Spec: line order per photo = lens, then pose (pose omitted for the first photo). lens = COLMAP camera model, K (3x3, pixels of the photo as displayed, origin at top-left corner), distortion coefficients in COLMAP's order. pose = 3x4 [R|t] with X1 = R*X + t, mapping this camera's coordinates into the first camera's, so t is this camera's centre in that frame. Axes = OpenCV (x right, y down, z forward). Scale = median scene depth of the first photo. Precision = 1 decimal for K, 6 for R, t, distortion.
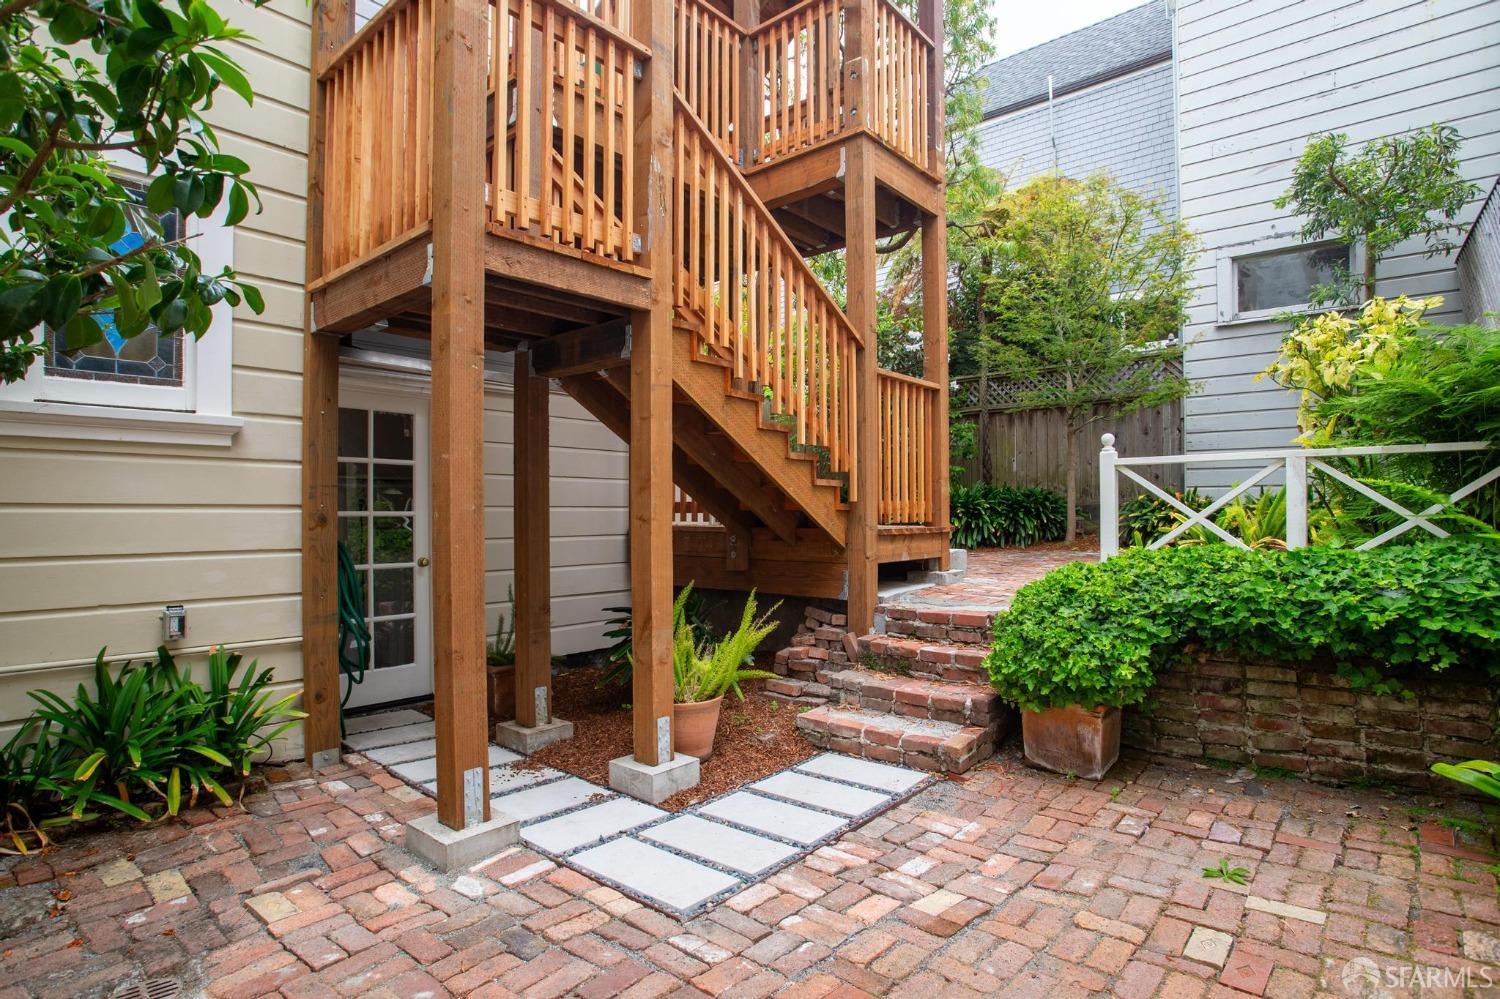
lens RADIAL K [[726.8, 0, 730.8], [0, 726.8, 505.0], [0, 0, 1]] dist [-0.041540, 0.011589]
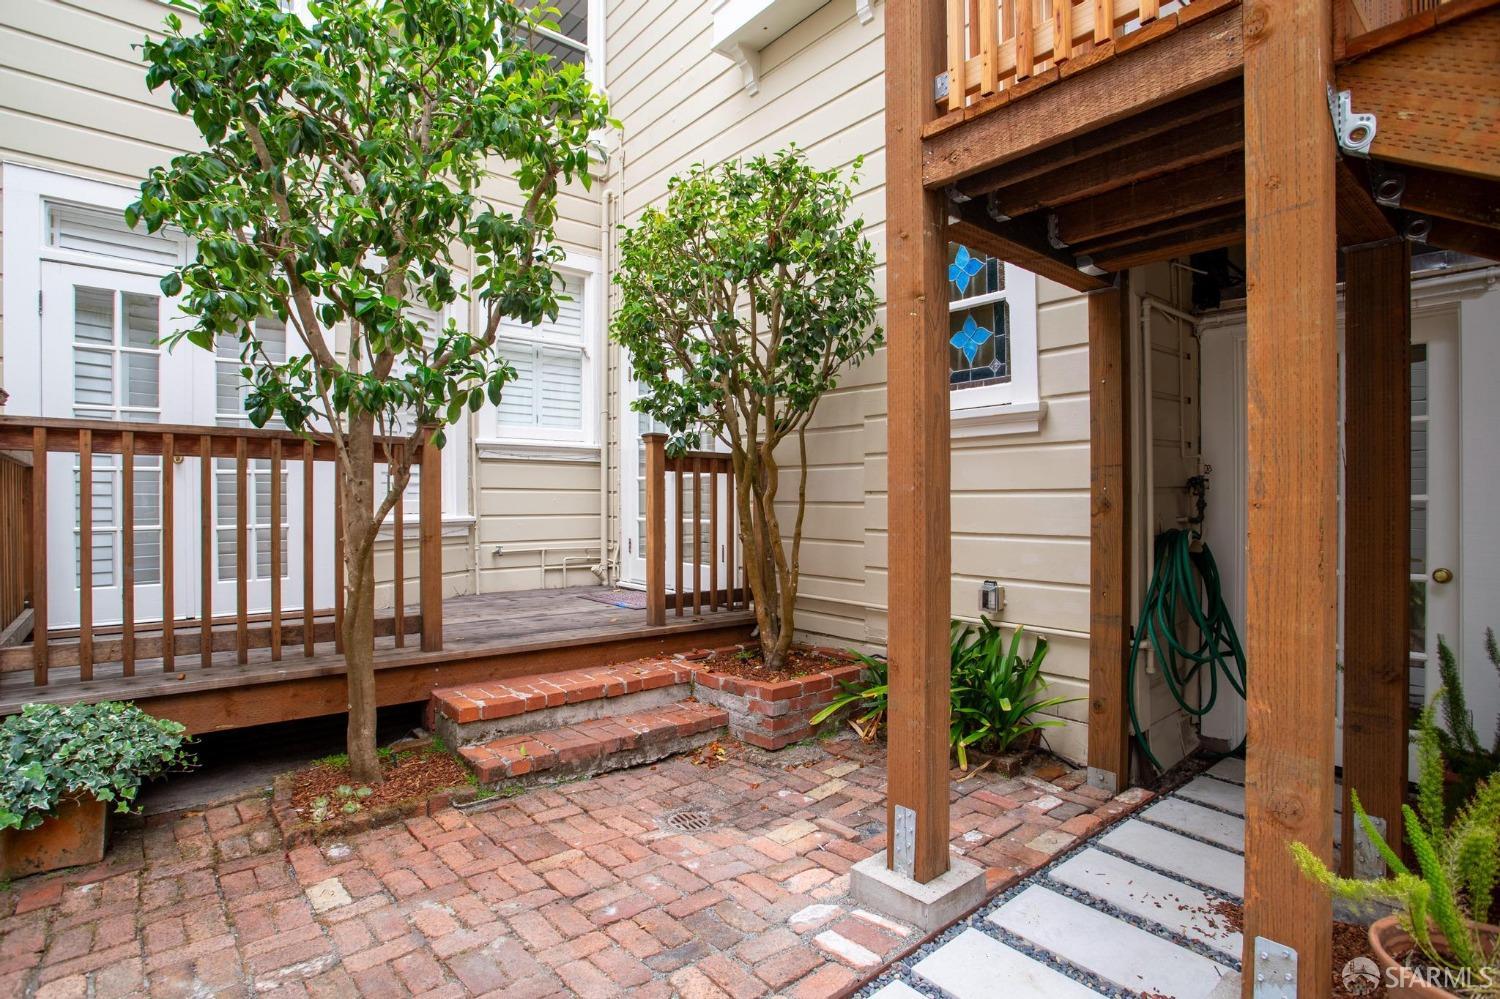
lens RADIAL K [[726.8, 0, 730.8], [0, 726.8, 505.0], [0, 0, 1]] dist [-0.041540, 0.011589]
pose [[-0.097648, 0.006734, -0.995198, 0.379353], [0.010744, 0.999926, 0.005712, 0.011781], [0.995163, -0.010135, -0.097713, 0.704624]]
